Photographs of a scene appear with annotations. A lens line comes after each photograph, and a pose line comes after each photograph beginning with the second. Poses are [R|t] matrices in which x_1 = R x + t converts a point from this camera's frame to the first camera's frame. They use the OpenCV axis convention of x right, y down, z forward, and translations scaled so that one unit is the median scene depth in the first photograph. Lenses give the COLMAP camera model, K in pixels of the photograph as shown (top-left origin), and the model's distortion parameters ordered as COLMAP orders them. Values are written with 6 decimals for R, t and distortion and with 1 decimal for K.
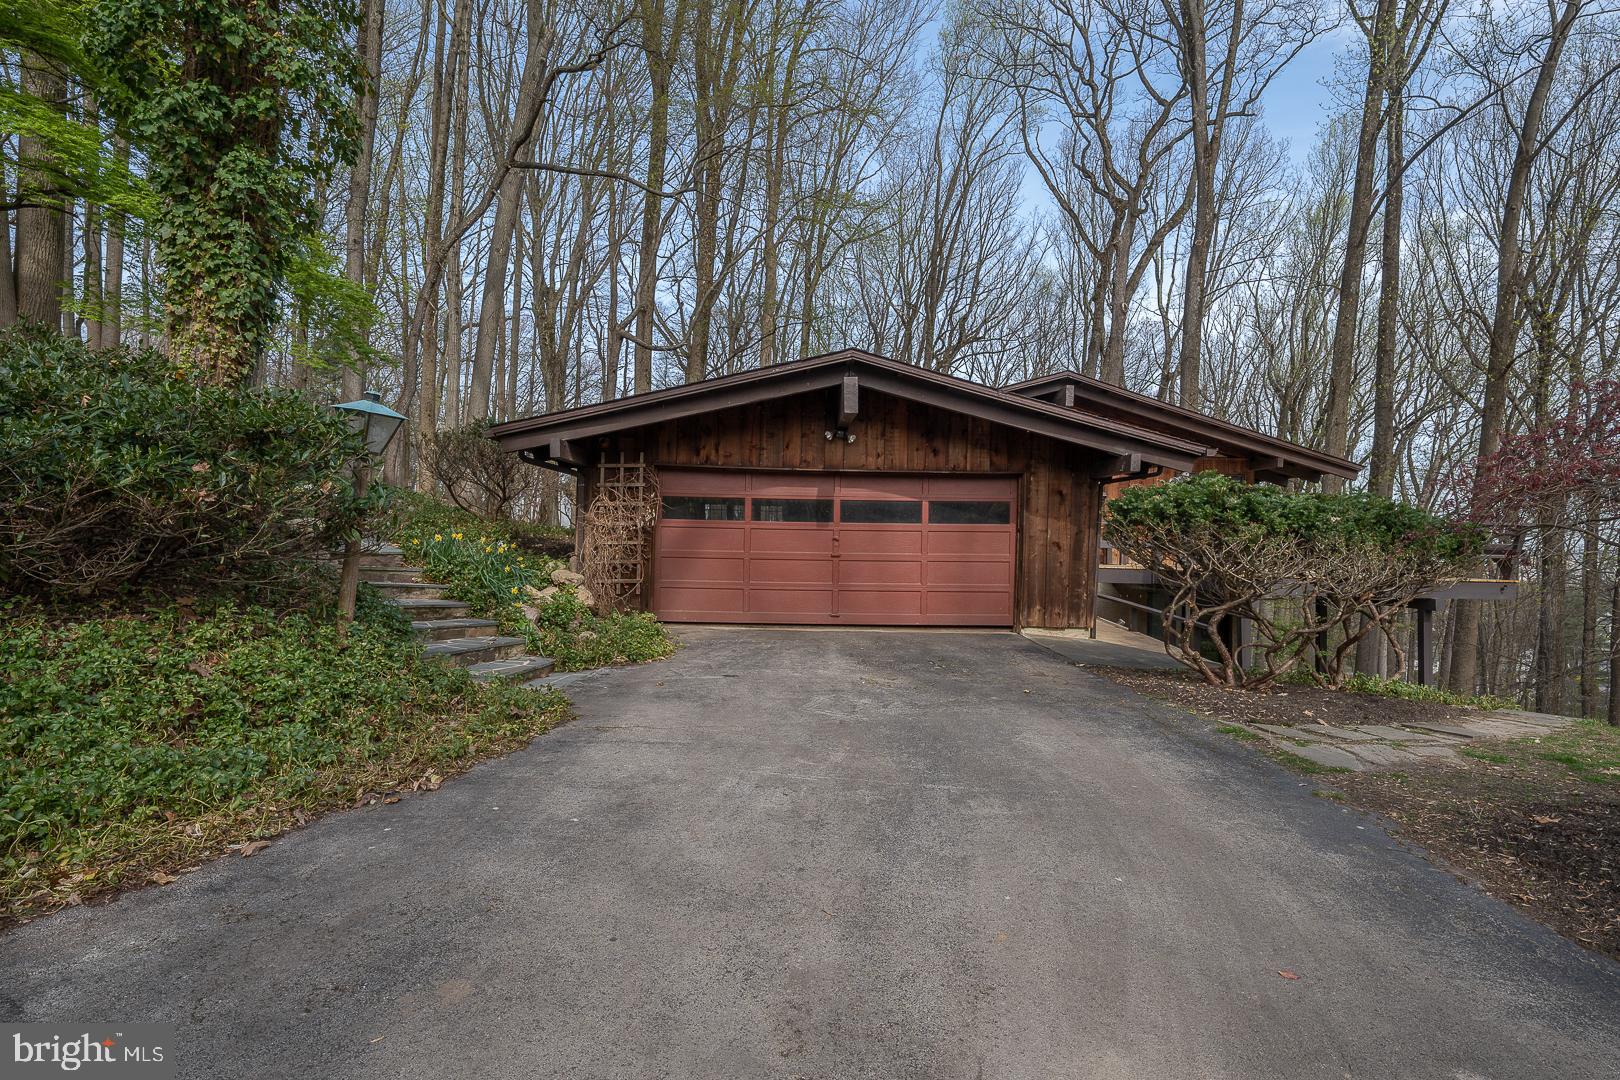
lens RADIAL K [[884.3, 0, 810.6], [0, 884.3, 540.0], [0, 0, 1]] dist [0.000036, -0.000005]
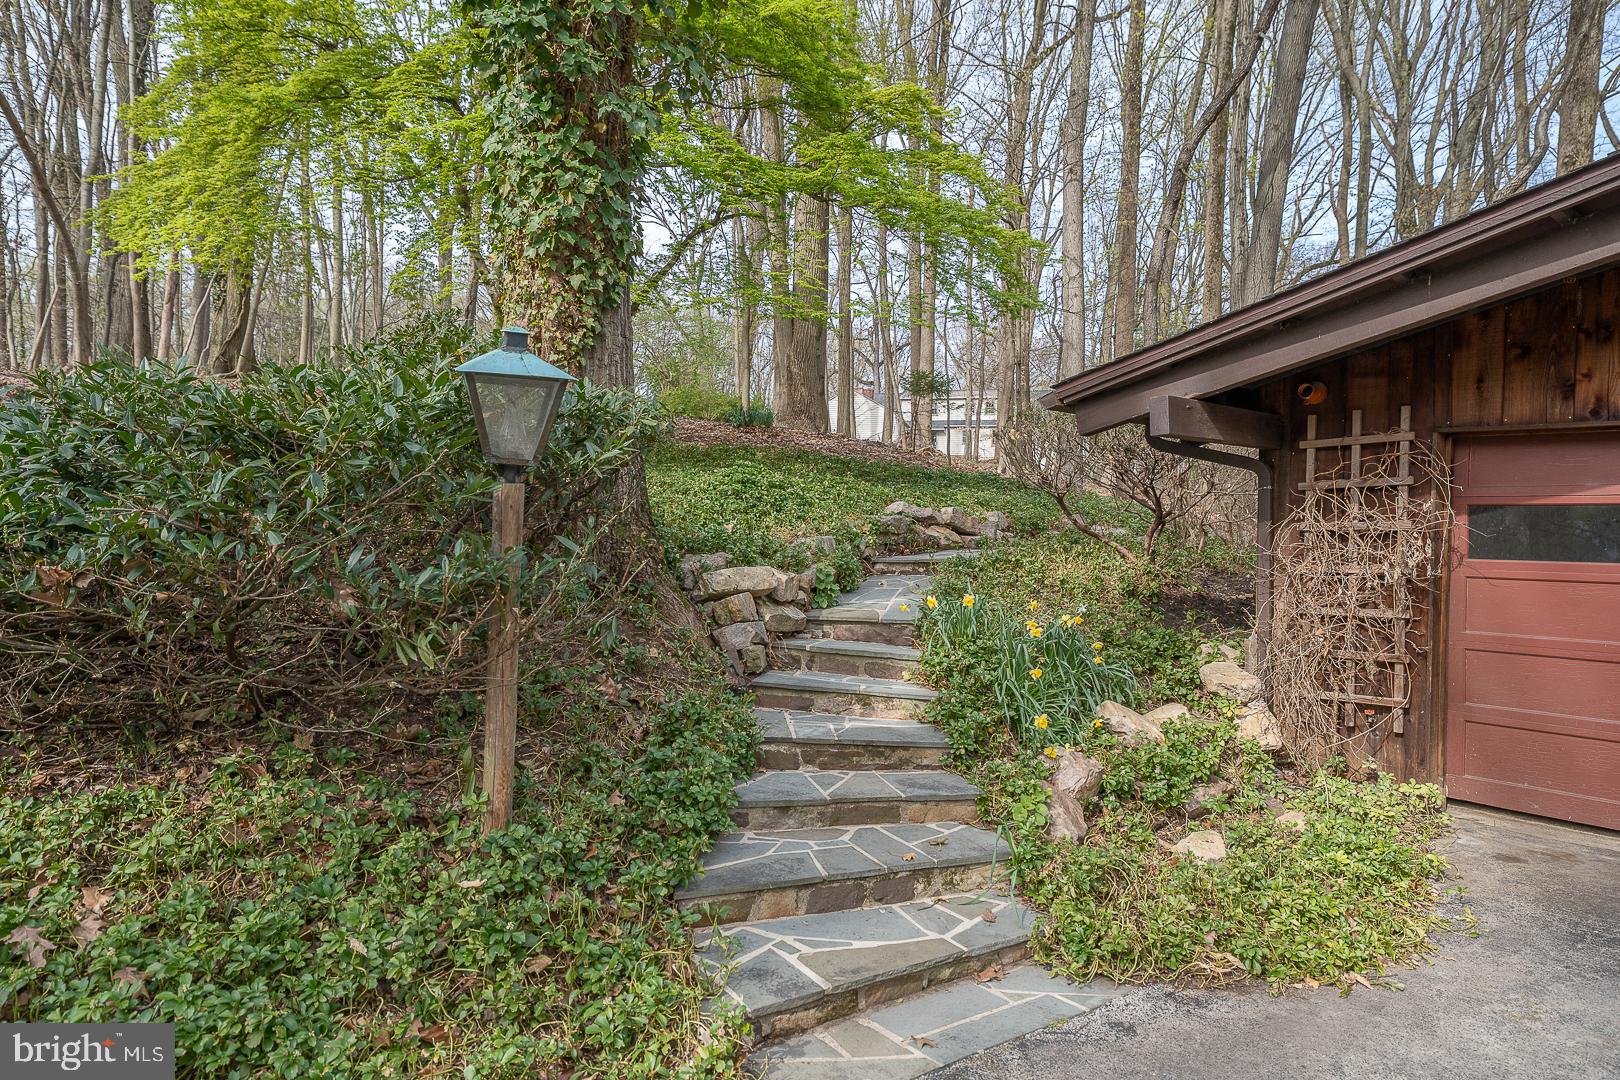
lens RADIAL K [[1000.6, 0, 809.0], [0, 1000.6, 542.3], [0, 0, 1]] dist [0.006021, 0.001268]
pose [[0.632922, -0.002584, -0.774212, 0.003763], [0.002351, 0.999996, -0.001415, -0.032486], [0.774212, -0.000924, 0.632925, 0.465470]]
